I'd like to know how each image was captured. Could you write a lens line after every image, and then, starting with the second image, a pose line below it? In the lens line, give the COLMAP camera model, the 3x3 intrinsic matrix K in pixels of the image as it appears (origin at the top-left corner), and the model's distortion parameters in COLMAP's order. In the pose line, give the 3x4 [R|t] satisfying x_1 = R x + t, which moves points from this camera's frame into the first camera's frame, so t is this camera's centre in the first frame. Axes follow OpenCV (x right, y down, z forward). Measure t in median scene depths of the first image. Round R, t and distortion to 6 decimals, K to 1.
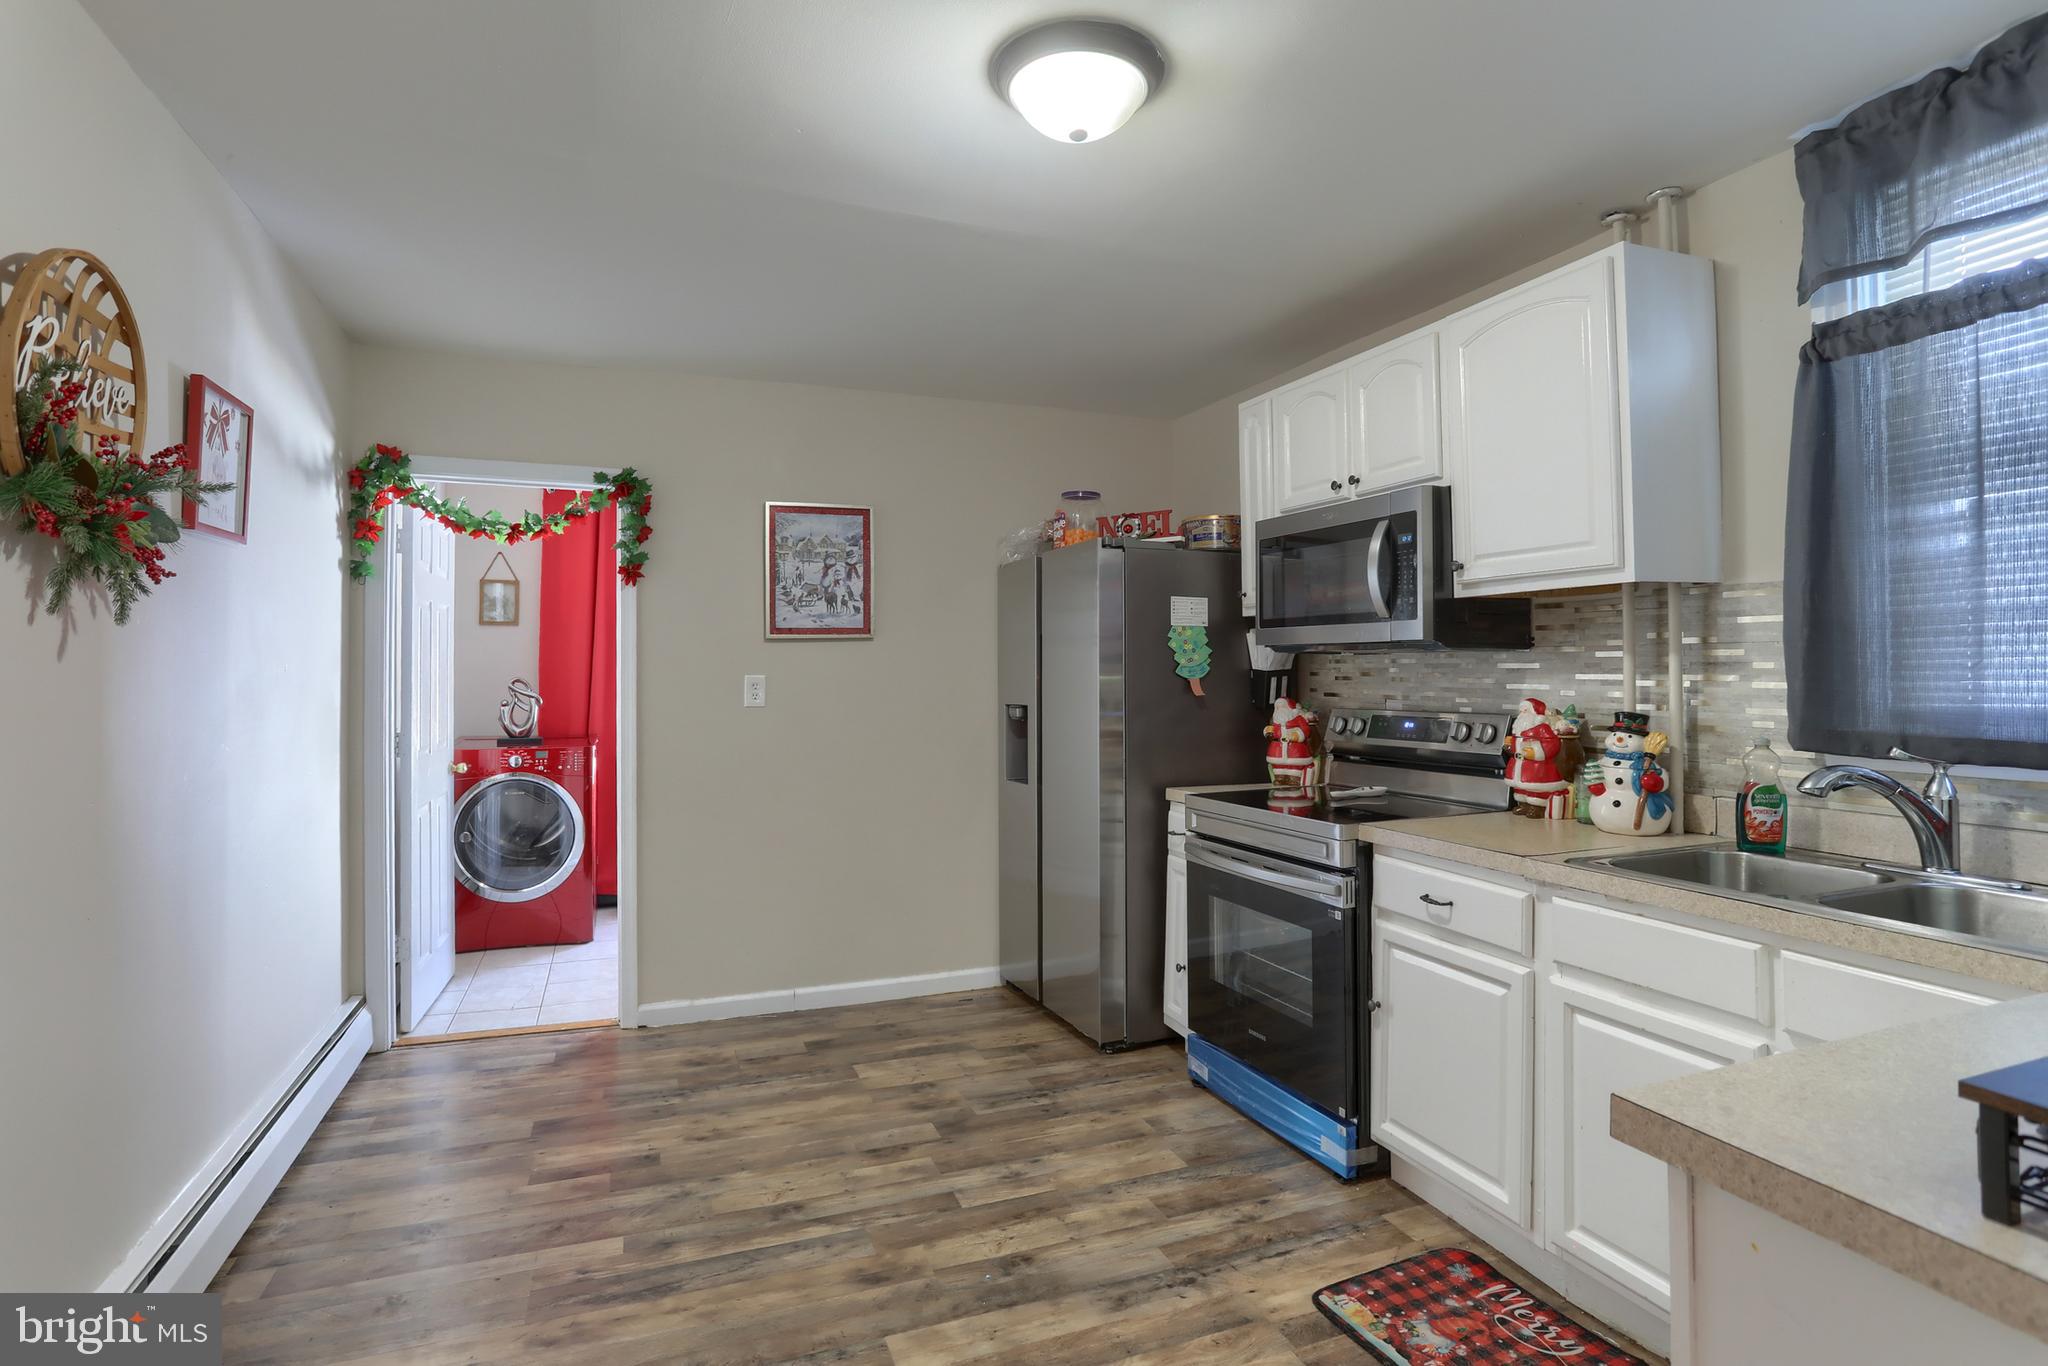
lens RADIAL K [[1012.5, 0, 1032.6], [0, 1012.5, 658.4], [0, 0, 1]] dist [-0.055349, 0.030130]
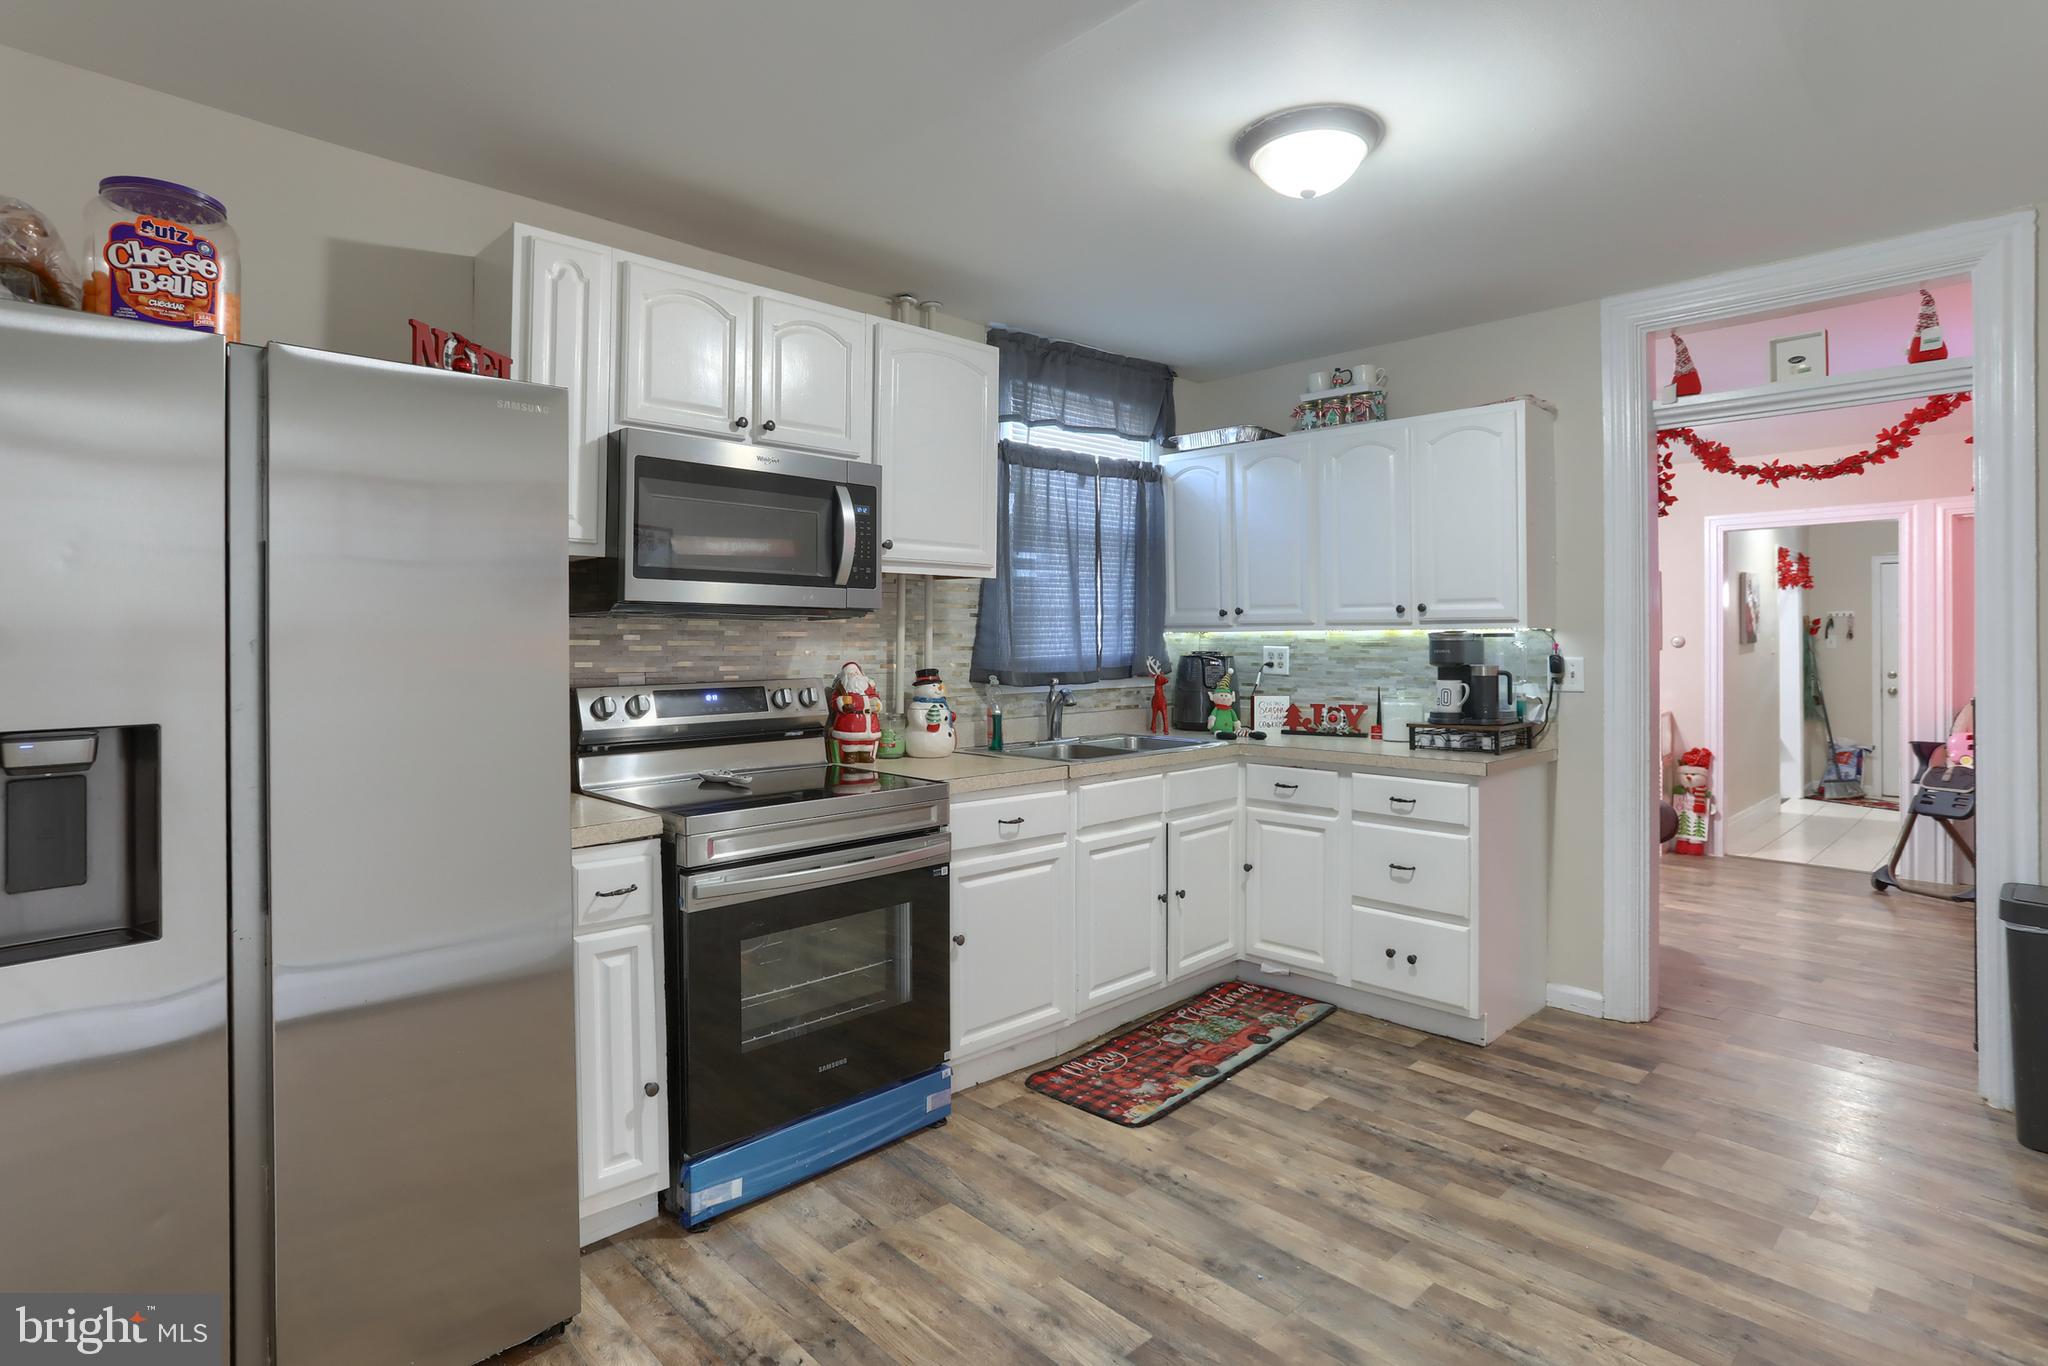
lens RADIAL K [[1012.4, 0, 1033.8], [0, 1012.4, 642.6], [0, 0, 1]] dist [-0.055433, 0.028900]
pose [[-0.366926, 0.004265, 0.930240, -0.706966], [-0.007880, 0.999939, -0.007693, 0.025691], [-0.930217, -0.010153, -0.366870, 1.300358]]
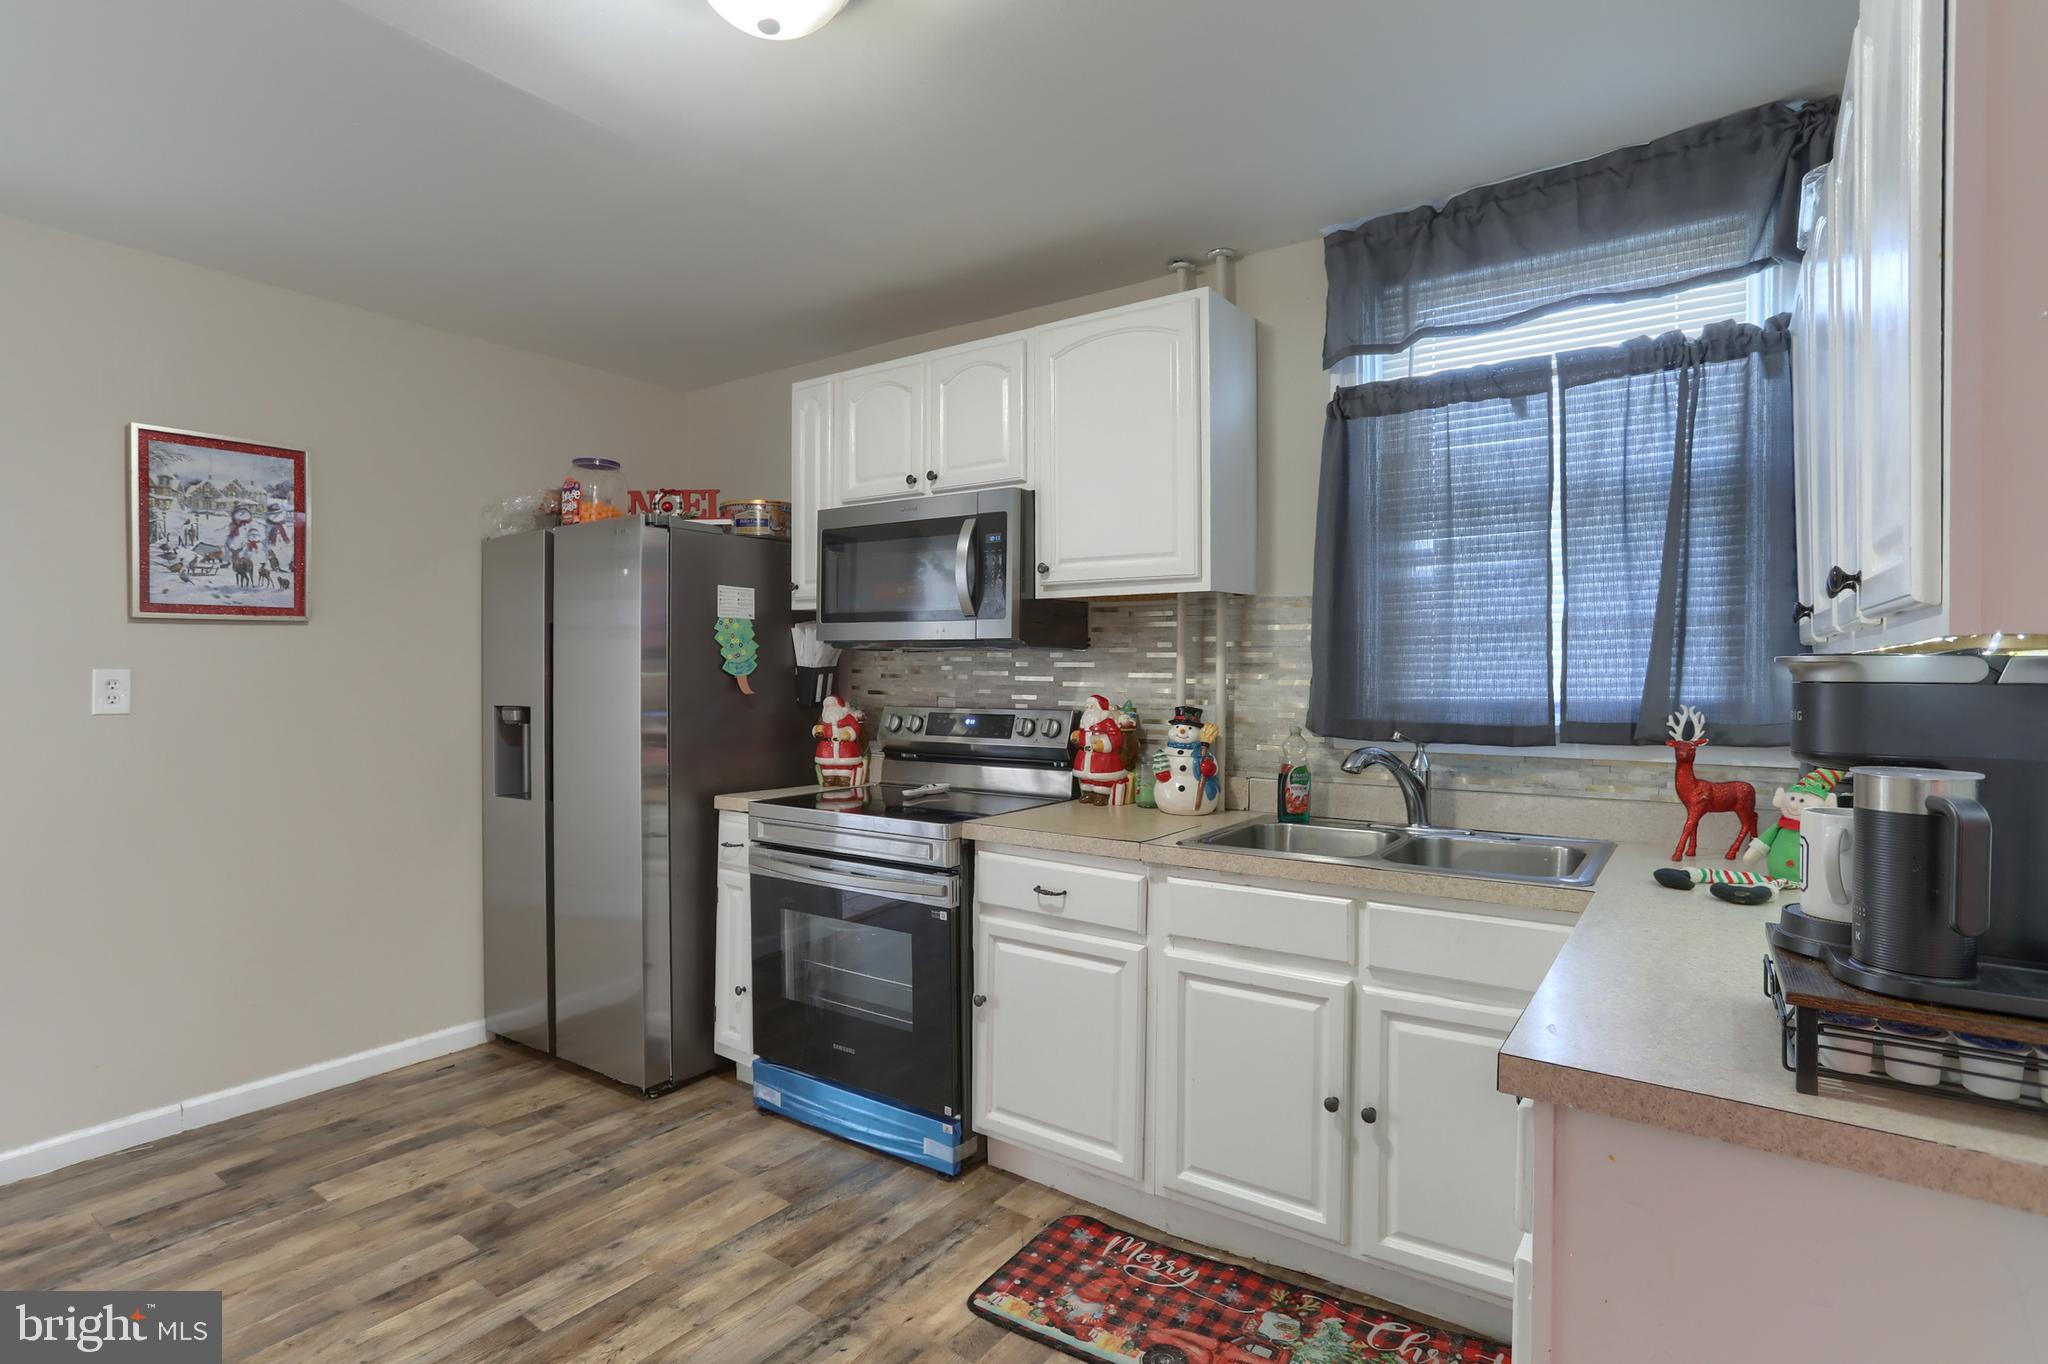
lens RADIAL K [[1008.5, 0, 1024.0], [0, 1008.5, 682.0], [0, 0, 1]] dist [-0.067720, 0.040232]
pose [[0.843737, -0.000768, 0.536756, -0.159113], [-0.012942, 0.999679, 0.021774, 0.003394], [-0.536600, -0.025318, 0.843457, 0.129574]]
